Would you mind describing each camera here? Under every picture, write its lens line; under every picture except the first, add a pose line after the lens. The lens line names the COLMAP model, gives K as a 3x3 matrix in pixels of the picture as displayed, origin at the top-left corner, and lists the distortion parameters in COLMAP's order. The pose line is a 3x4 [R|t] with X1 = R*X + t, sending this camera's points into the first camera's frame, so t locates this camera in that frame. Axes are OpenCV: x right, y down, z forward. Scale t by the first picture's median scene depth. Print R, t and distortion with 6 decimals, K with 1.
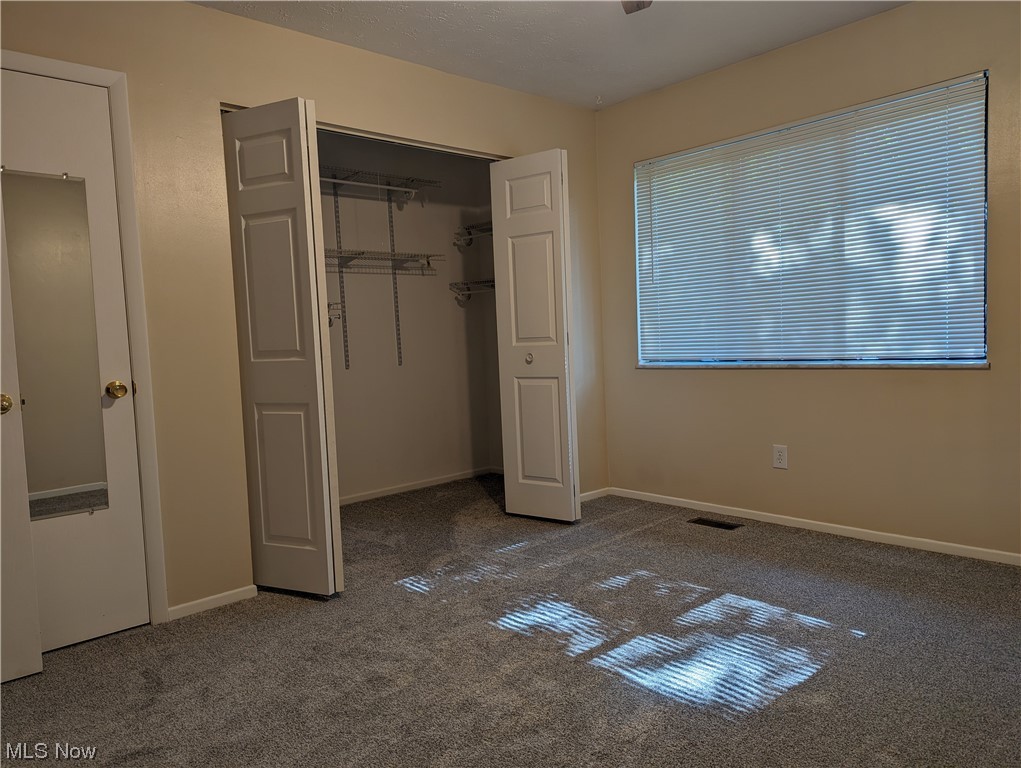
lens RADIAL K [[718.4, 0, 503.7], [0, 718.4, 380.5], [0, 0, 1]] dist [0.085561, -0.089804]
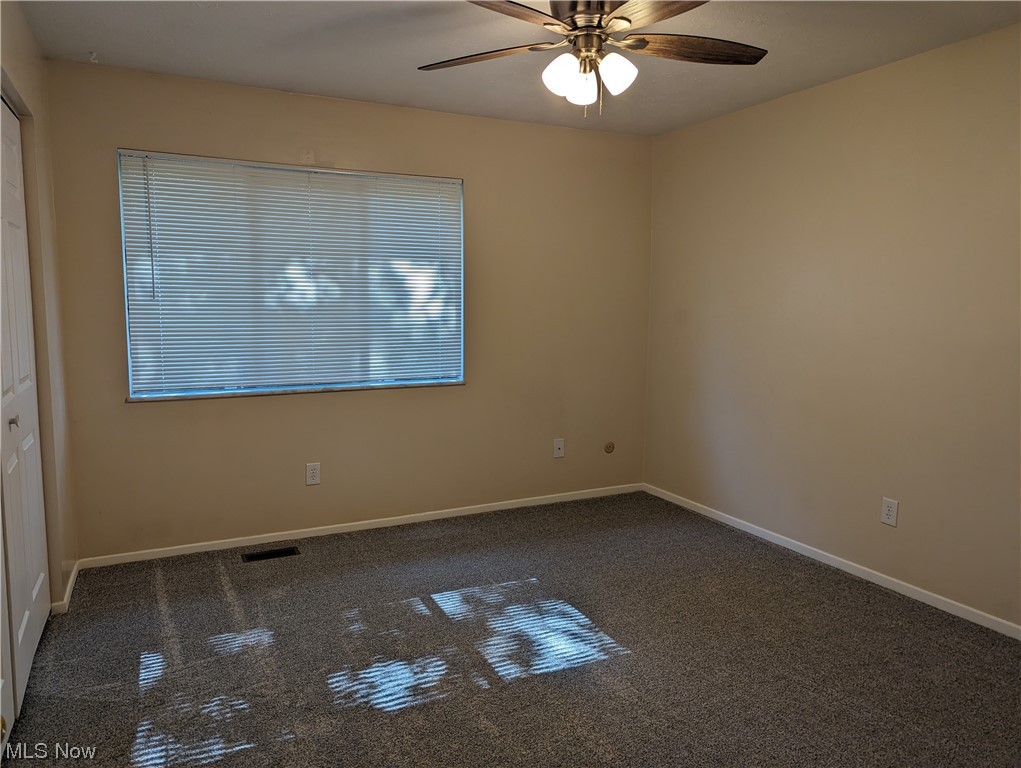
lens RADIAL K [[718.4, 0, 503.7], [0, 718.4, 380.5], [0, 0, 1]] dist [0.085561, -0.089804]
pose [[0.275971, -0.056676, 0.959493, -0.611404], [0.040166, 0.998068, 0.047402, -0.079246], [-0.960326, 0.025458, 0.277715, 0.463822]]
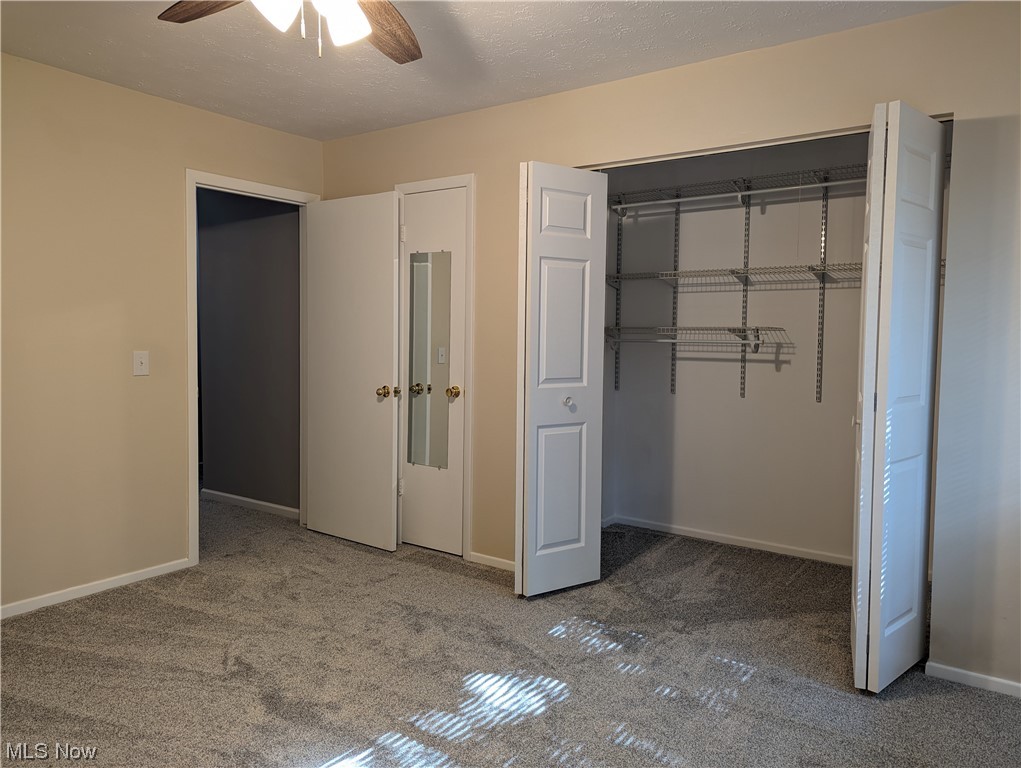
lens RADIAL K [[718.4, 0, 503.7], [0, 718.4, 380.5], [0, 0, 1]] dist [0.085561, -0.089804]
pose [[0.189227, 0.097106, -0.977120, 0.702580], [-0.074117, 0.993672, 0.084398, -0.107938], [0.979132, 0.056451, 0.195227, 0.630415]]
